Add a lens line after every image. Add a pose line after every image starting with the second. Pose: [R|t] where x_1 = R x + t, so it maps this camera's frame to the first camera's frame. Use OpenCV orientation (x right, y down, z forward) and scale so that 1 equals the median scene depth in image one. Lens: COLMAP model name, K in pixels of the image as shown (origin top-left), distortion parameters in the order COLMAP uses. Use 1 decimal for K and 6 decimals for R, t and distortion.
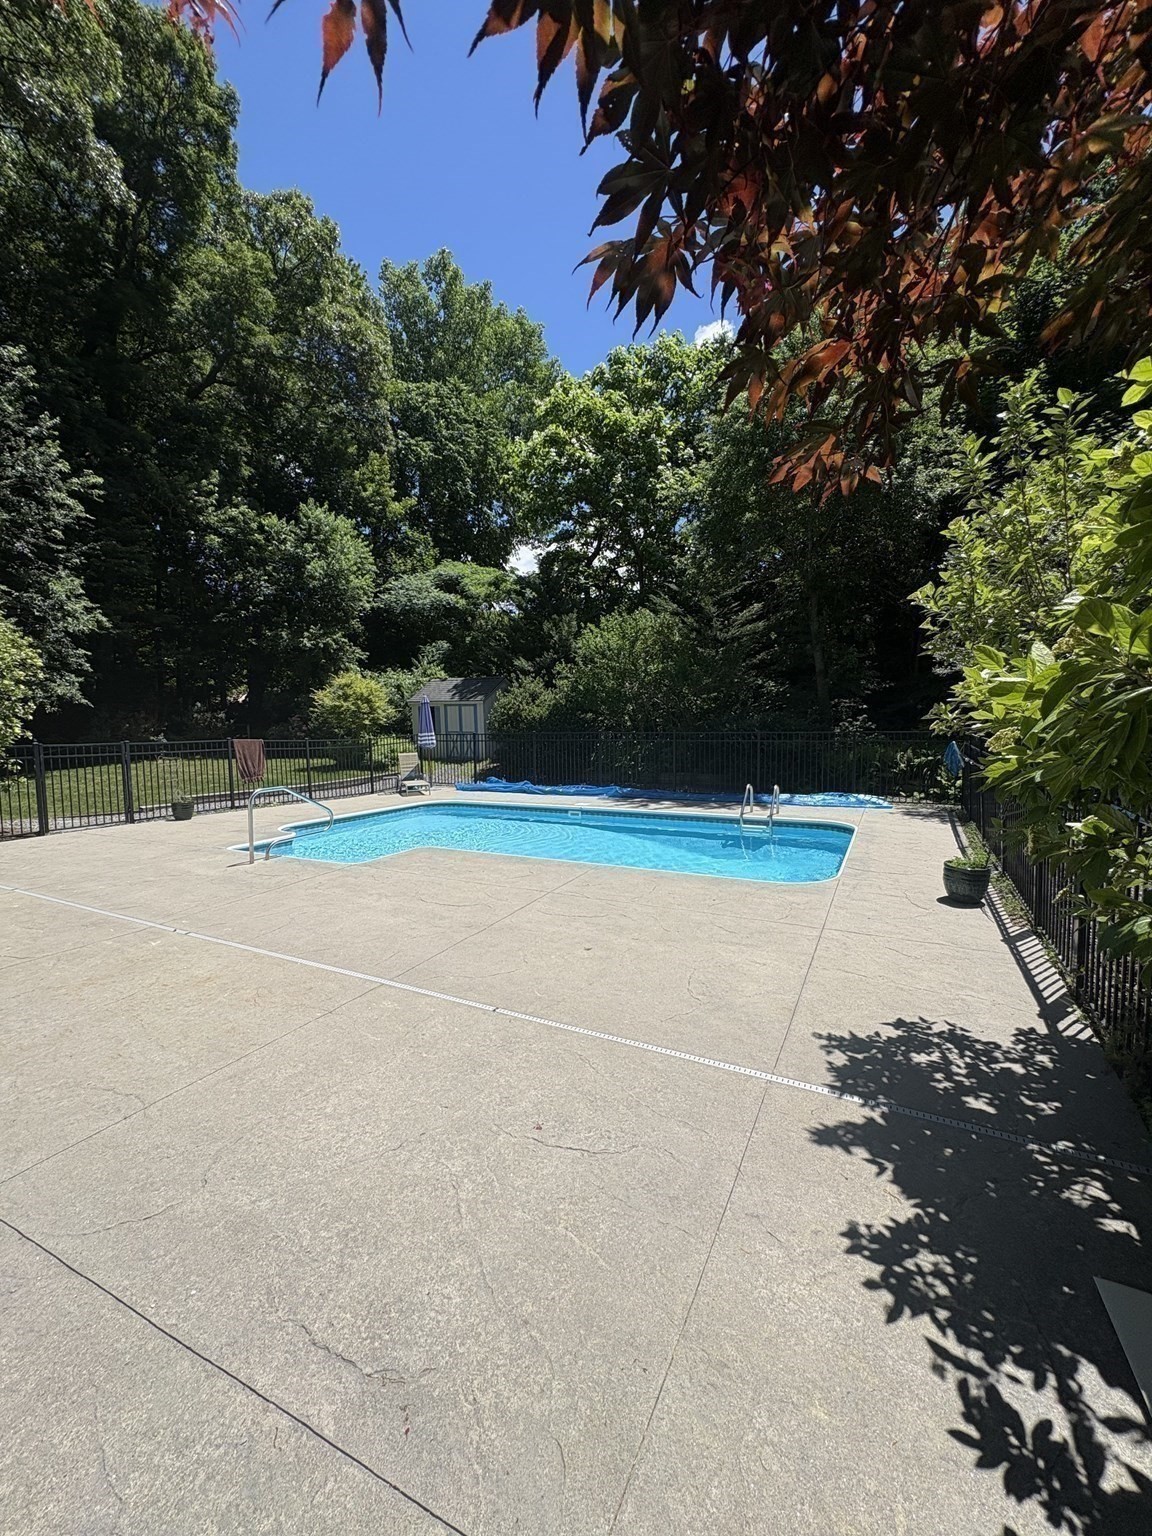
lens RADIAL K [[614.7, 0, 582.9], [0, 614.7, 775.5], [0, 0, 1]] dist [0.000733, -0.001197]
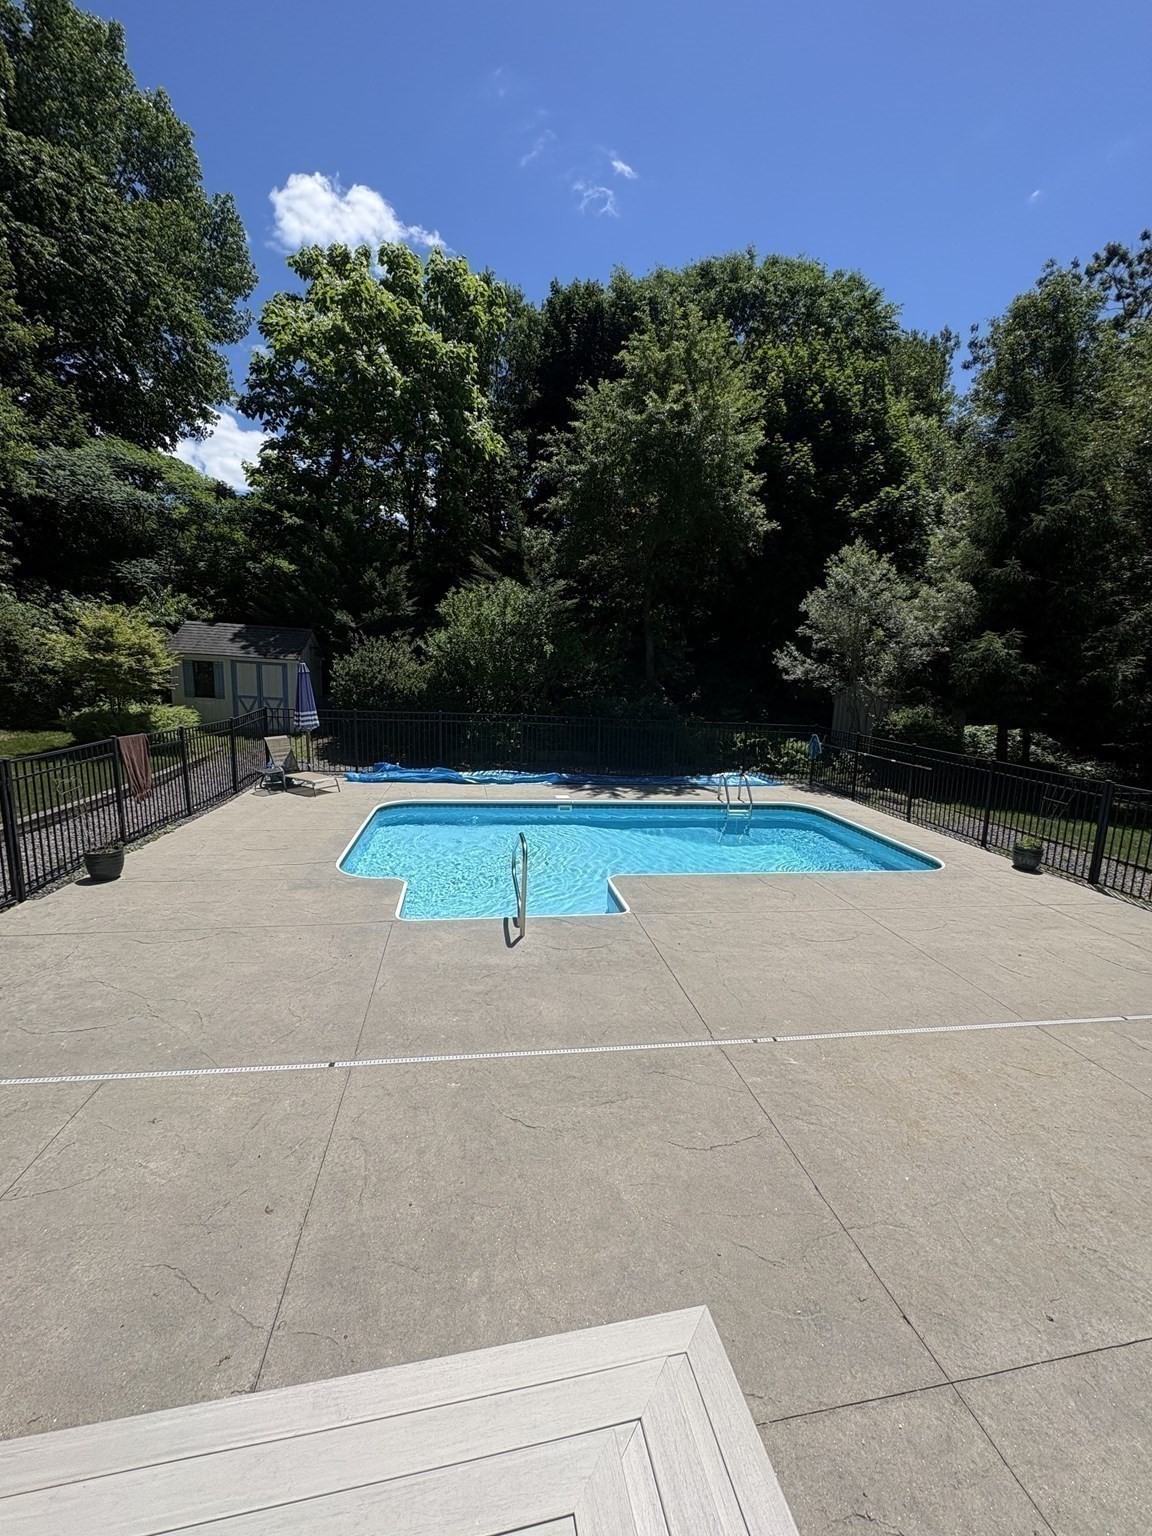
lens RADIAL K [[614.7, 0, 576.9], [0, 614.7, 769.3], [0, 0, 1]] dist [0.000733, -0.001197]
pose [[0.796118, -0.047573, 0.603268, -0.636889], [-0.007682, 0.996030, 0.088684, -0.093520], [-0.605092, -0.075237, 0.792592, 0.234037]]
